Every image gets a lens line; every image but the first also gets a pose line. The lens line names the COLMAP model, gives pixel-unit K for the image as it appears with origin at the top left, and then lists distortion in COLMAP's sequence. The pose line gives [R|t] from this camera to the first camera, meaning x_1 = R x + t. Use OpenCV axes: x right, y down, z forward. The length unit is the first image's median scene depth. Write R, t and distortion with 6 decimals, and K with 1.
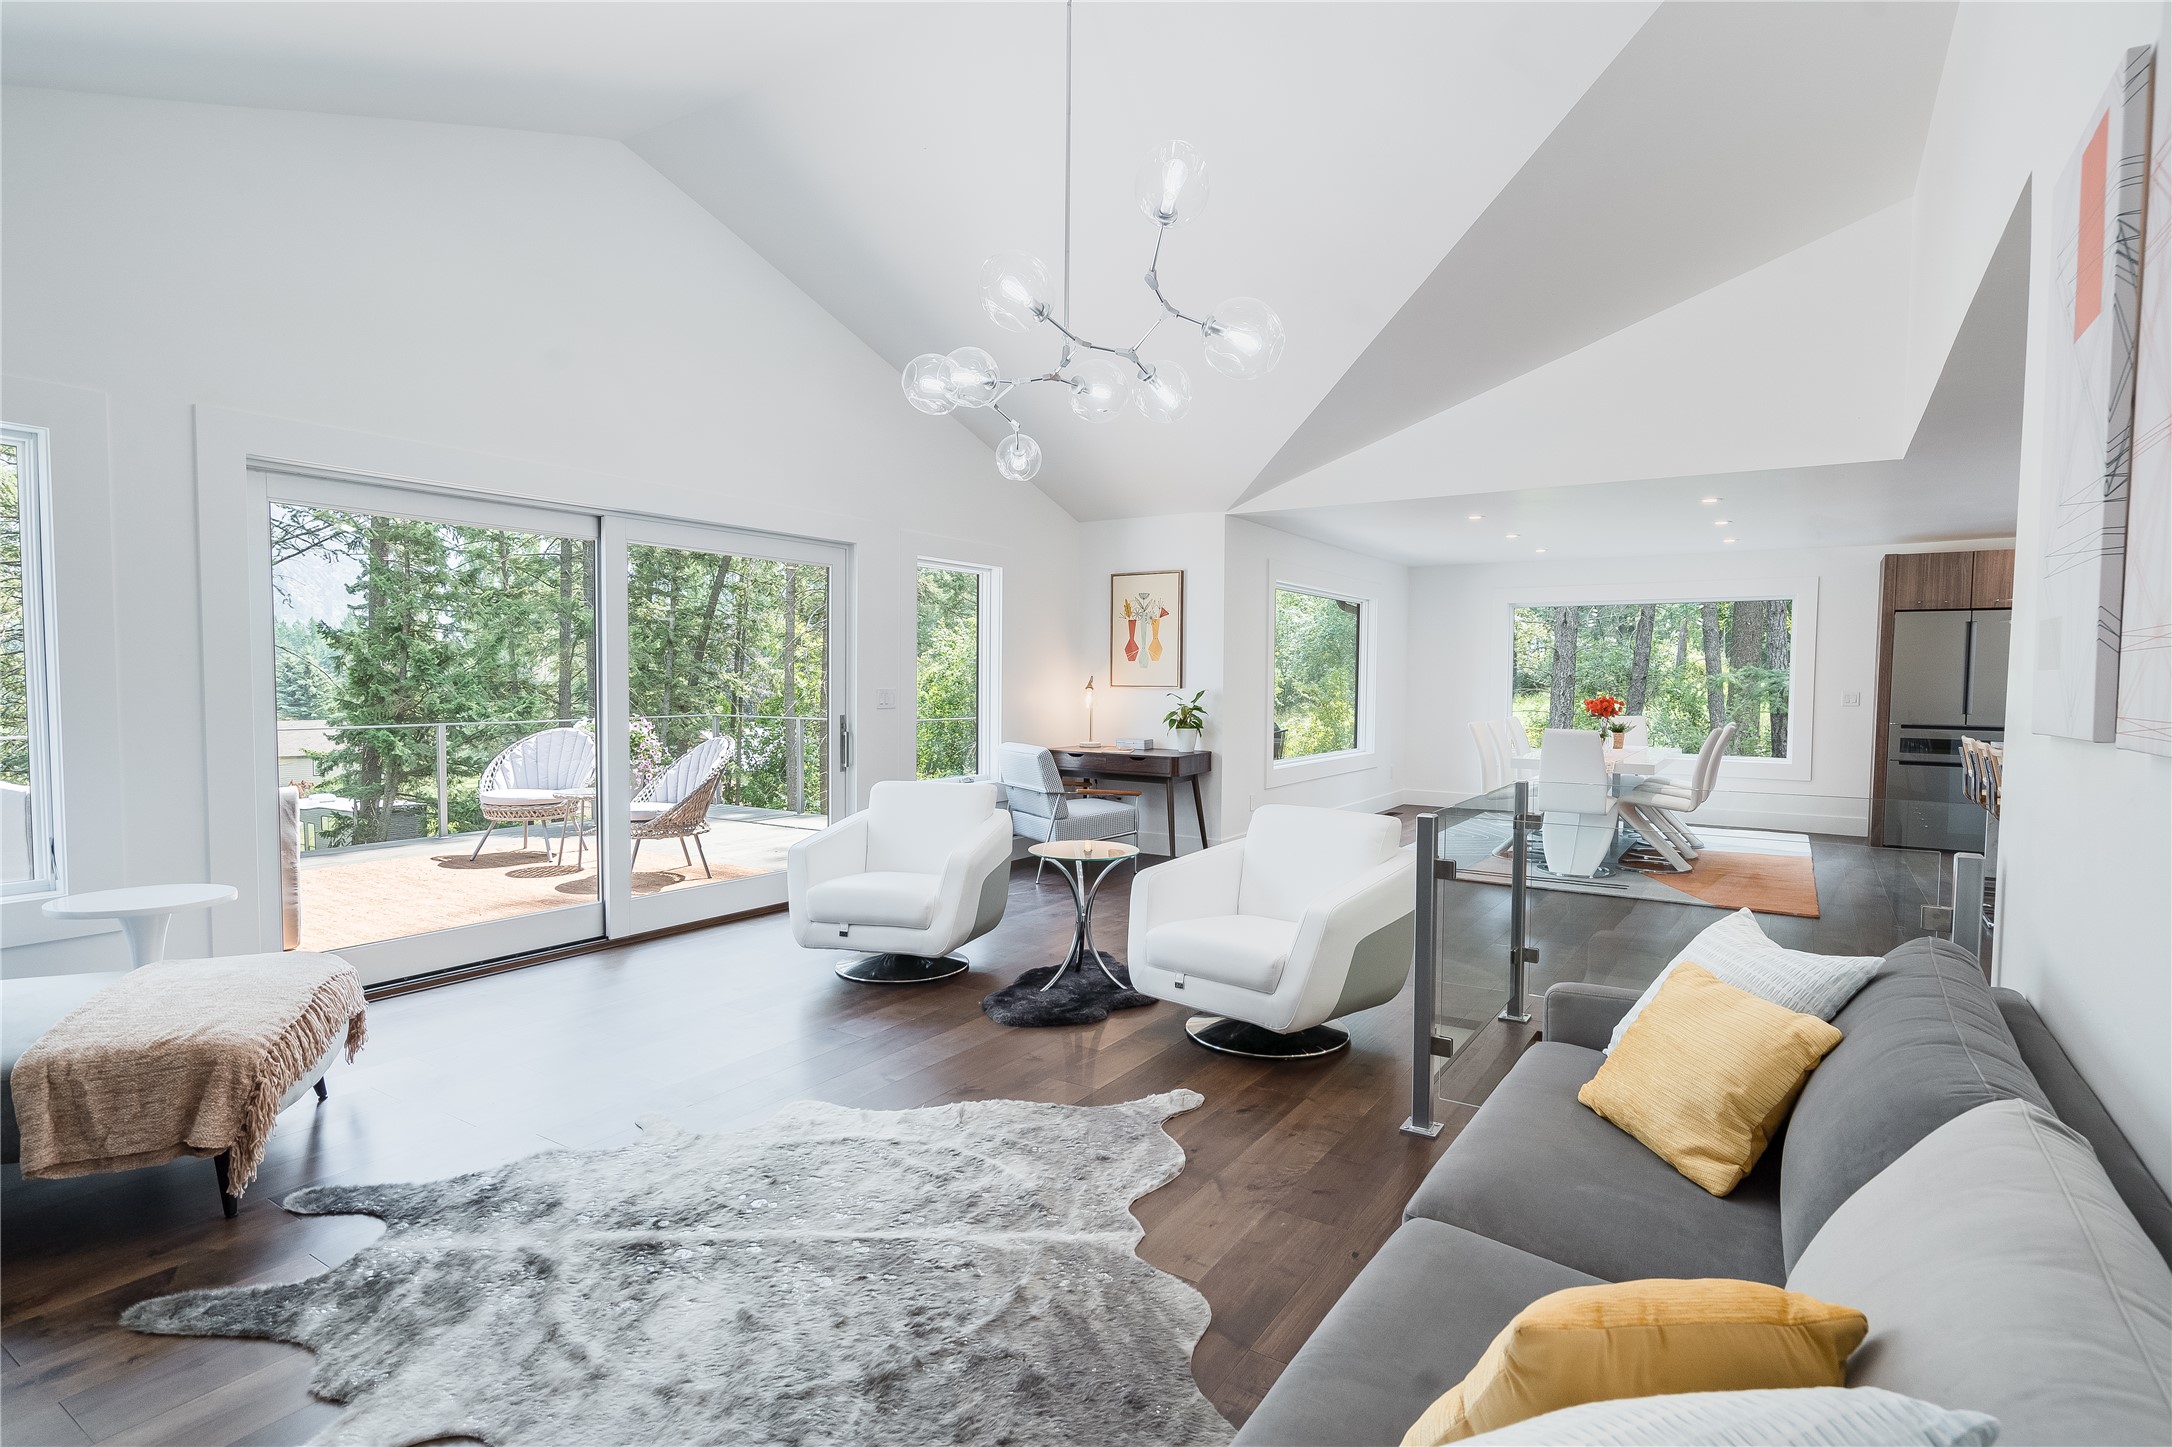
lens RADIAL K [[1094.0, 0, 1077.4], [0, 1094.0, 734.9], [0, 0, 1]] dist [-0.001376, -0.000111]
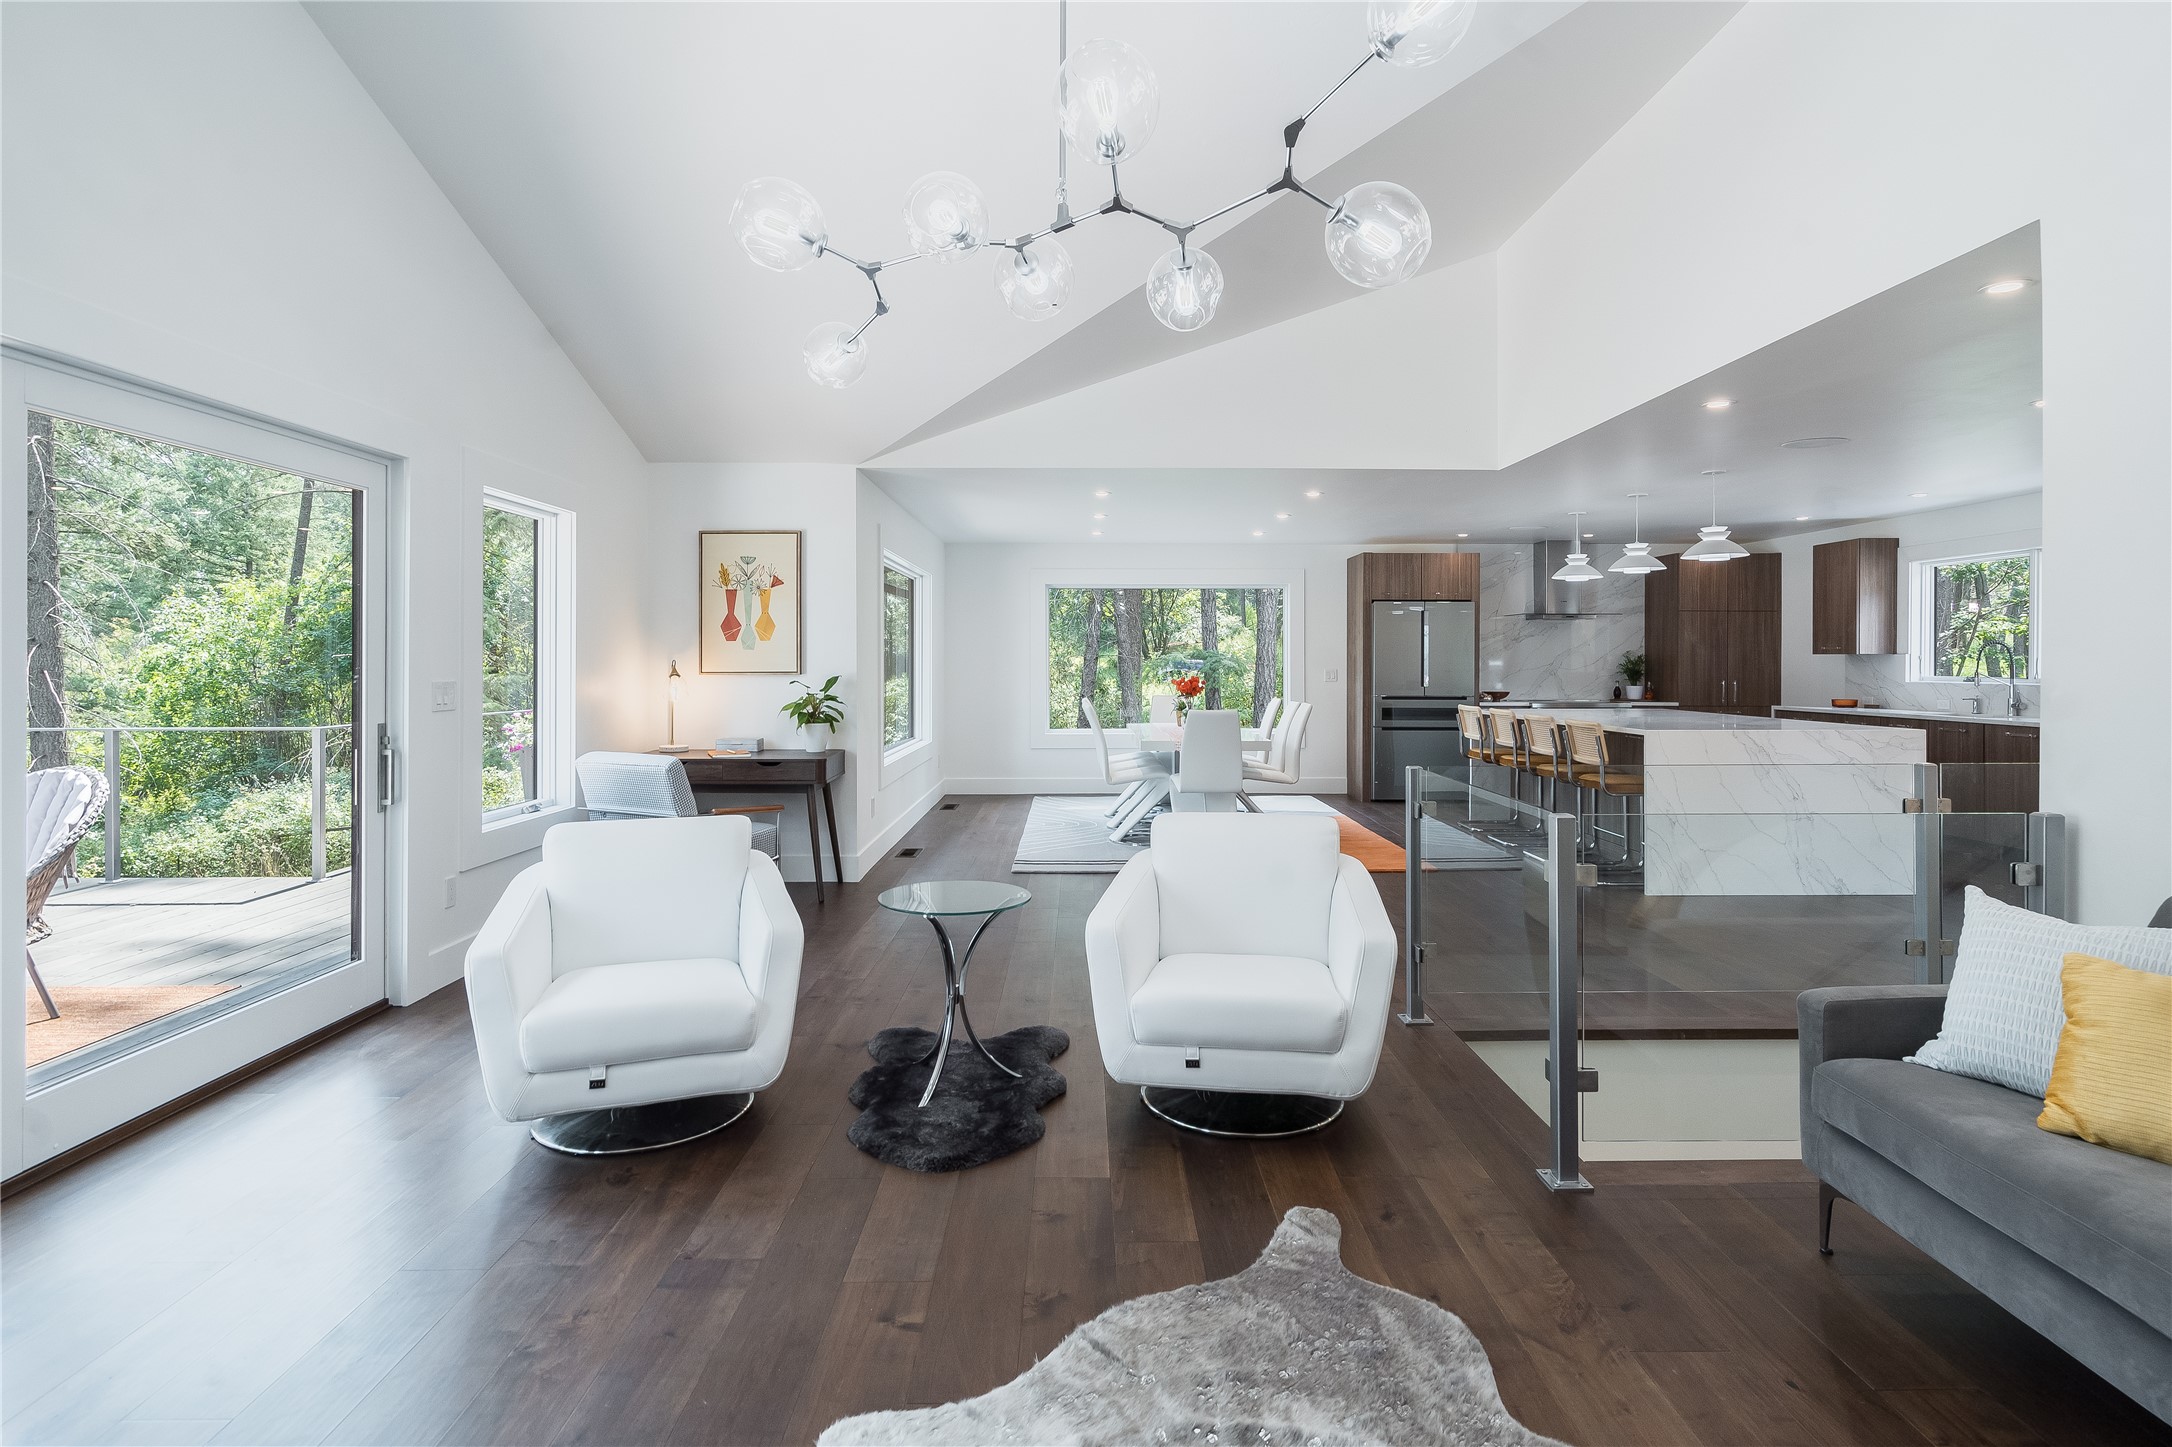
lens RADIAL K [[1124.8, 0, 1087.6], [0, 1124.8, 649.7], [0, 0, 1]] dist [0.000800, 0.001482]
pose [[0.828275, -0.001921, 0.560319, -0.201690], [0.036156, 0.998093, -0.050025, -0.011196], [-0.559155, 0.061693, 0.826765, 0.185583]]
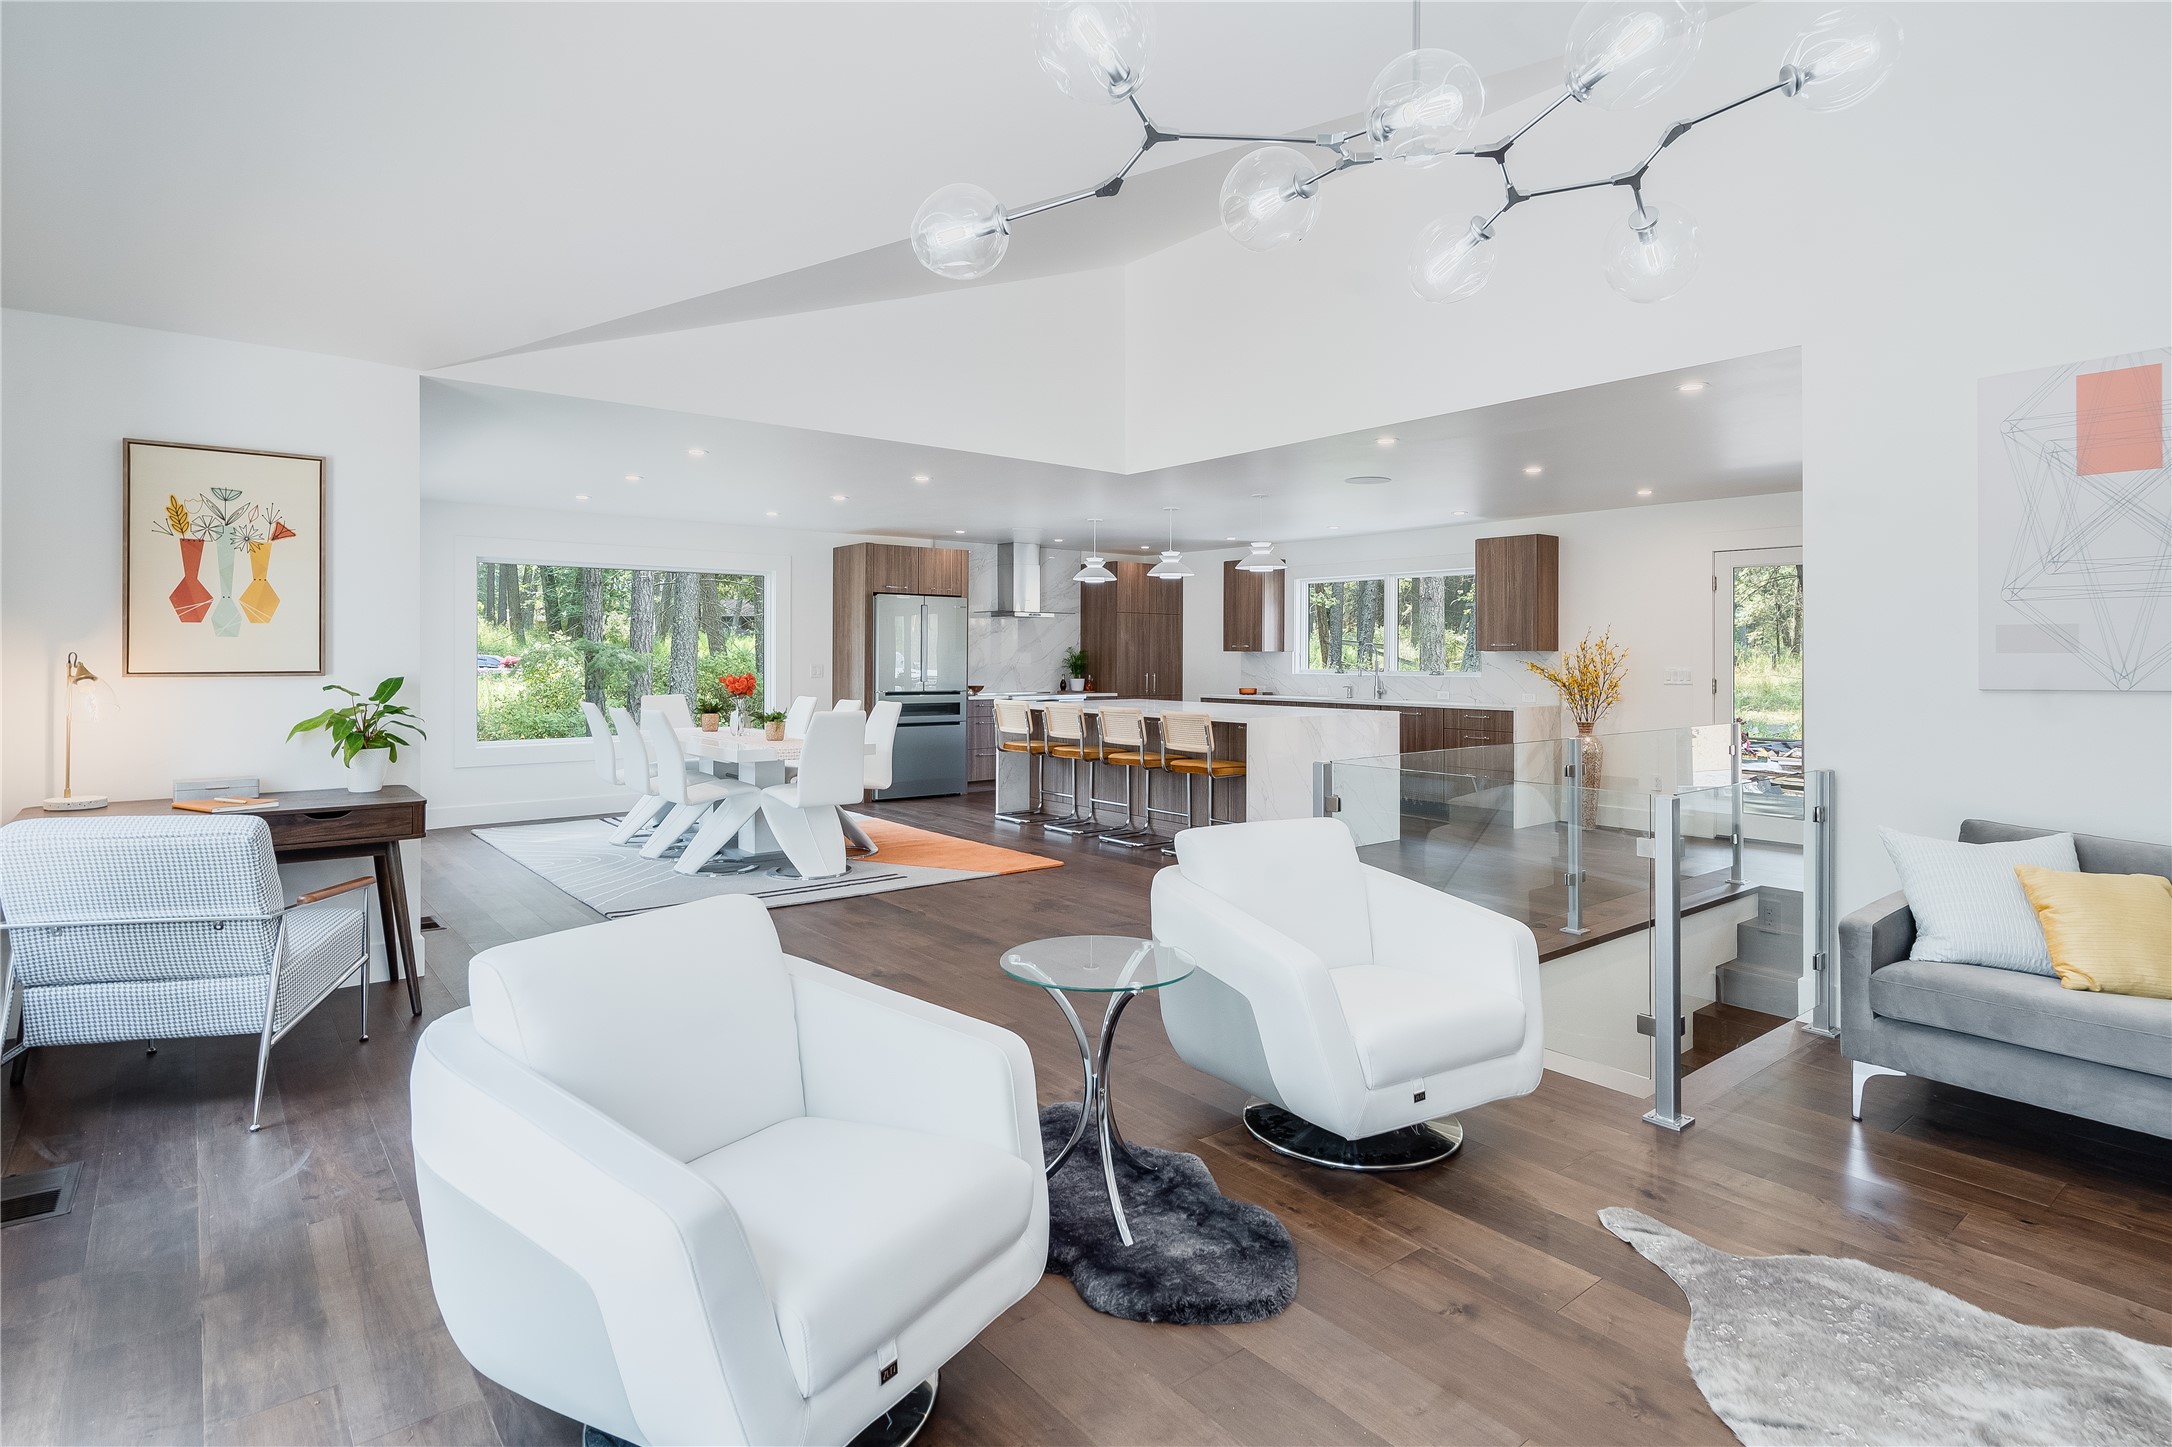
lens RADIAL K [[1124.8, 0, 1087.6], [0, 1124.8, 649.7], [0, 0, 1]] dist [0.000800, 0.001482]
pose [[0.294276, -0.001465, 0.955719, -0.328403], [0.049008, 0.998706, -0.013559, -0.029584], [-0.954463, 0.050828, 0.293967, 0.484746]]
